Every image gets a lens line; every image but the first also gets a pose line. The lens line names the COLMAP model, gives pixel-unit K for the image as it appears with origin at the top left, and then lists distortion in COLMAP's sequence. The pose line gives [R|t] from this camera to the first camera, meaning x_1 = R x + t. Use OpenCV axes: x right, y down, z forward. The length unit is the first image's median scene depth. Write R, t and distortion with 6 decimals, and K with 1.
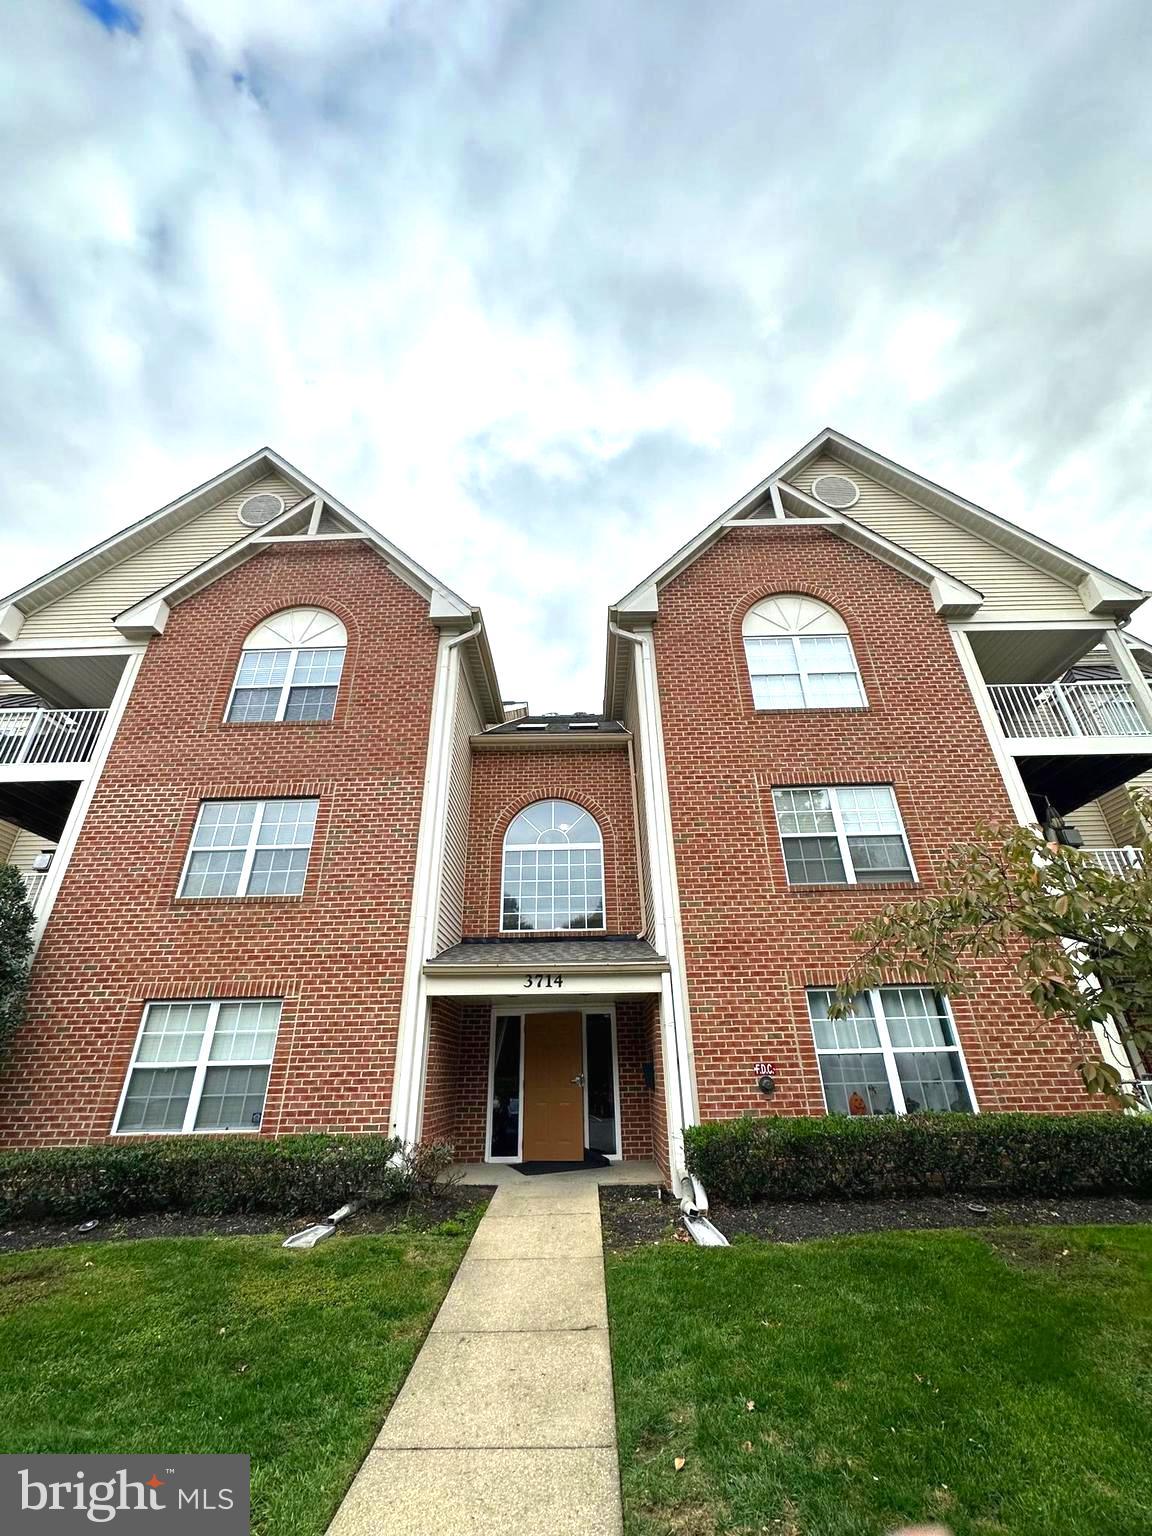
lens RADIAL K [[610.9, 0, 573.3], [0, 610.9, 769.2], [0, 0, 1]] dist [0.001901, 0.000024]
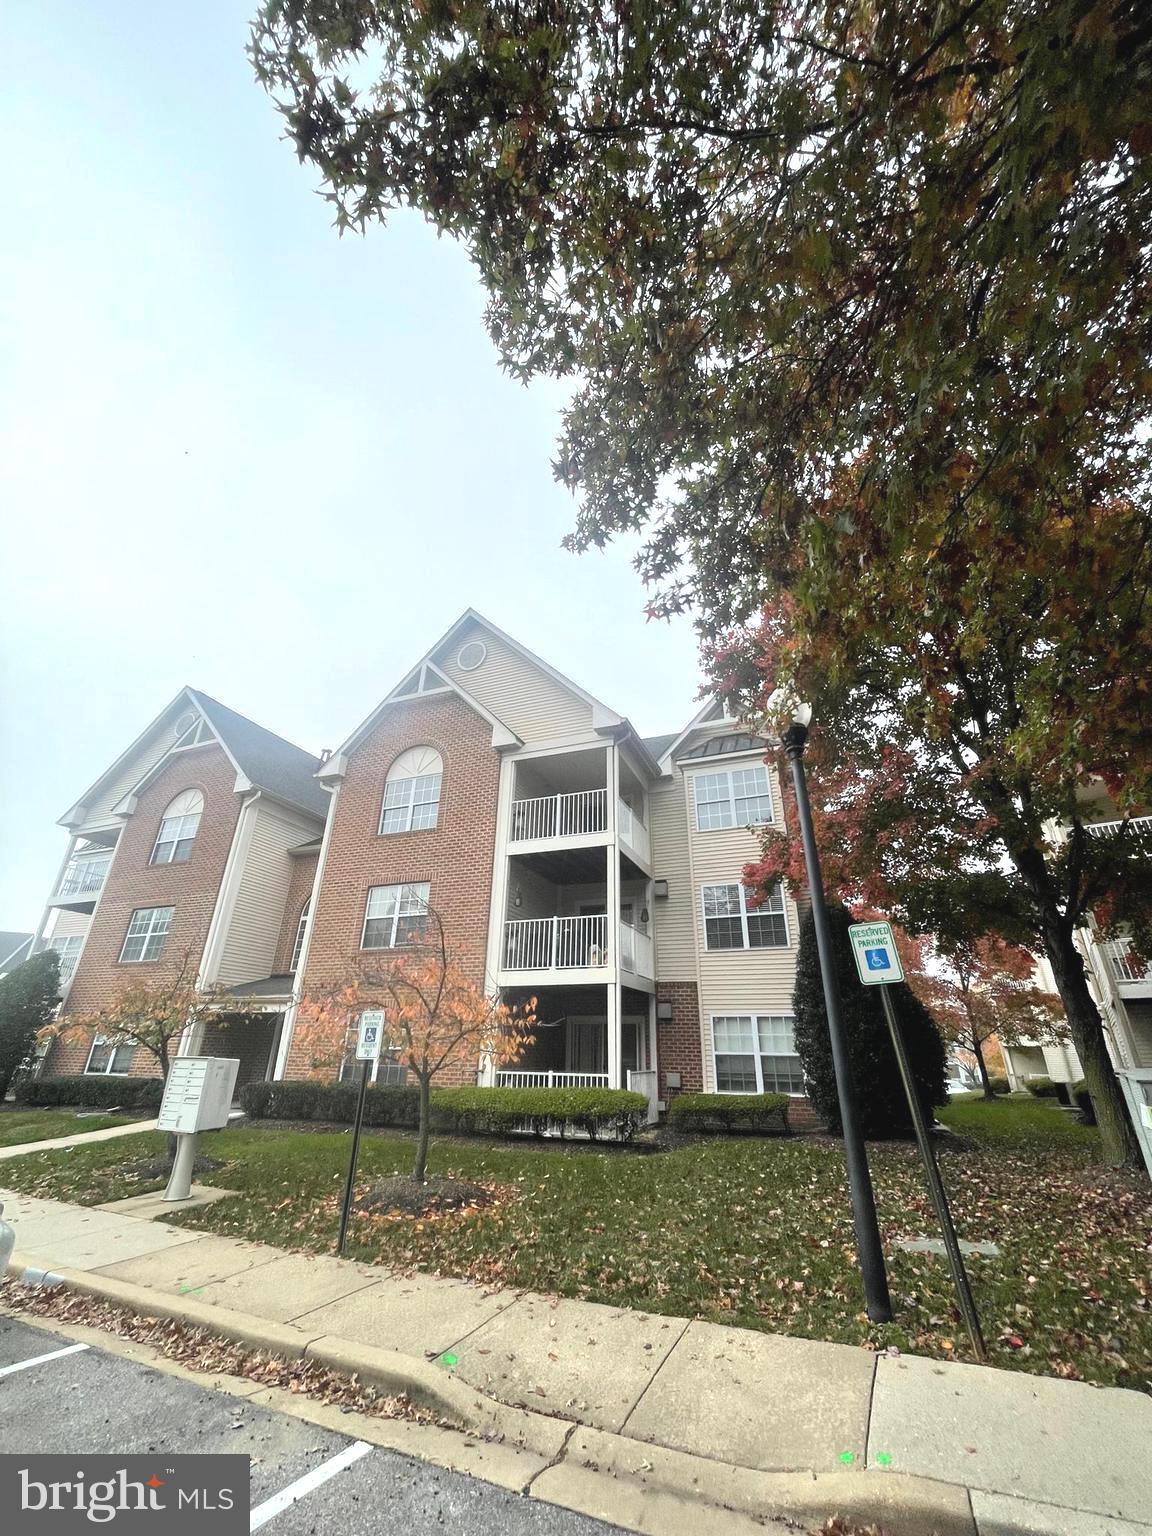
lens RADIAL K [[621.3, 0, 575.0], [0, 621.3, 766.2], [0, 0, 1]] dist [0.001077, -0.000177]
pose [[0.934306, -0.124774, -0.333922, 1.244921], [0.133689, 0.991016, 0.003754, -0.195998], [0.330454, -0.048150, 0.942593, -0.335097]]
